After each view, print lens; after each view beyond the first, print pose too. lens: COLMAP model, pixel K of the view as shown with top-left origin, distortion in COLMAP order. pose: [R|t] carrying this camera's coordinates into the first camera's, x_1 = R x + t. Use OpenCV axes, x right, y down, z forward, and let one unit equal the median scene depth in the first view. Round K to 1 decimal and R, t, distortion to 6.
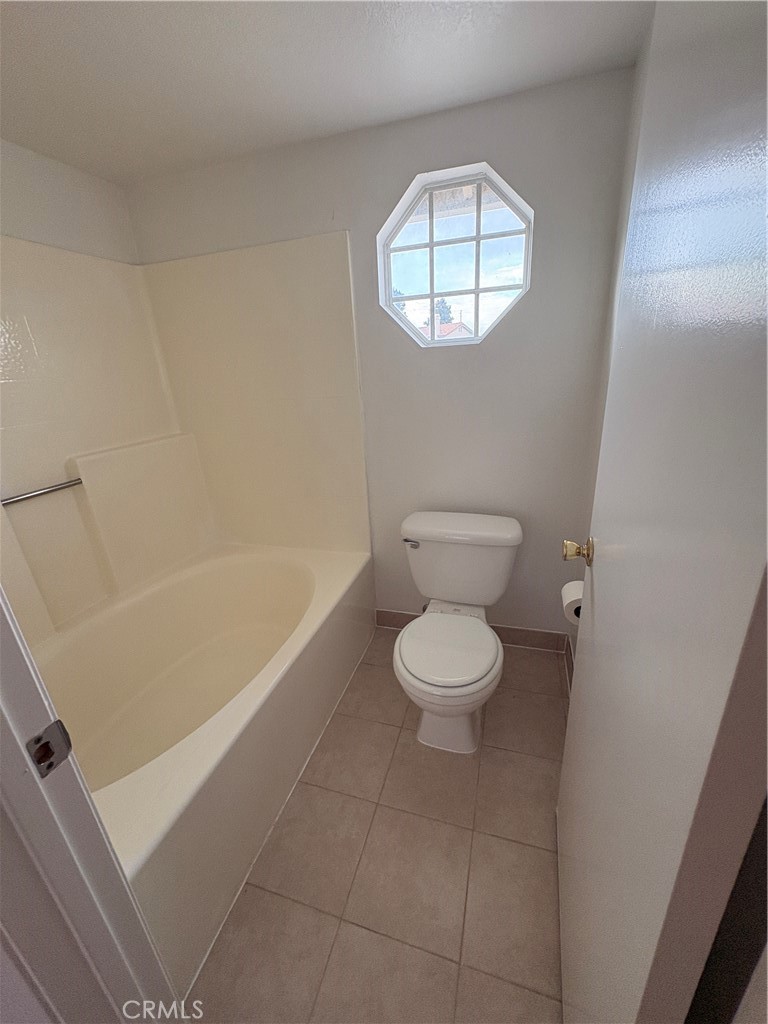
lens RADIAL K [[408.9, 0, 385.6], [0, 408.9, 512.3], [0, 0, 1]] dist [-0.007191, 0.000097]
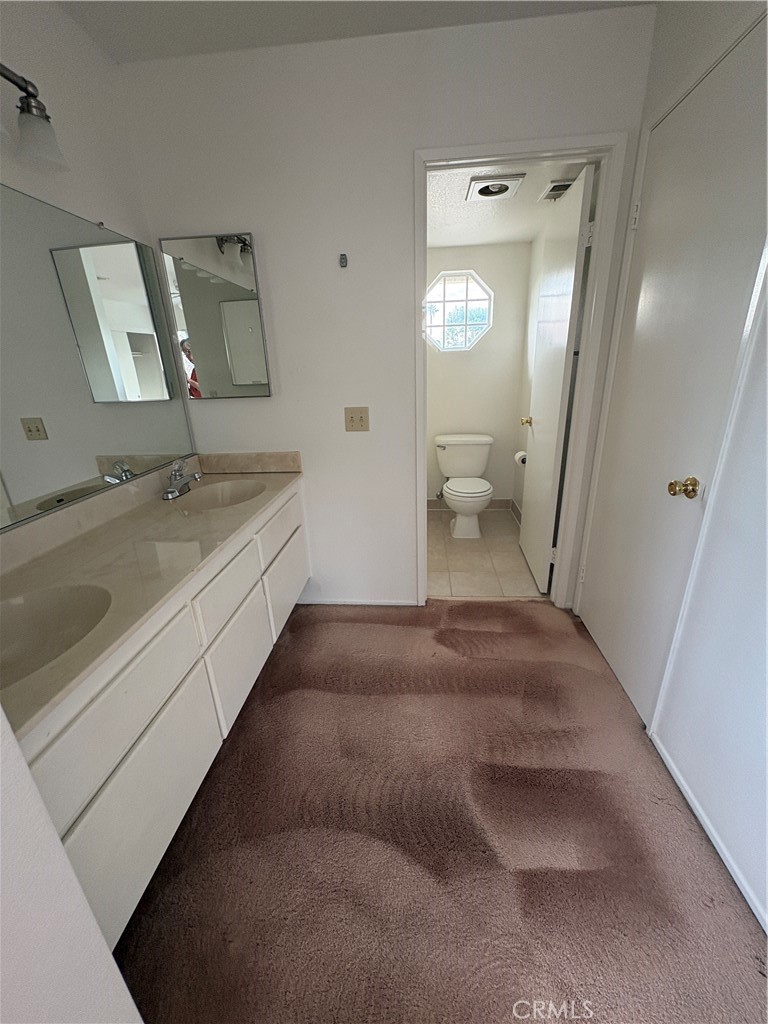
lens RADIAL K [[408.9, 0, 384.2], [0, 408.9, 511.8], [0, 0, 1]] dist [-0.007191, 0.000097]
pose [[0.976959, -0.051834, 0.207039, -0.706432], [0.053726, 0.998550, -0.003520, 0.420463], [-0.206556, 0.014562, 0.978326, -0.998909]]
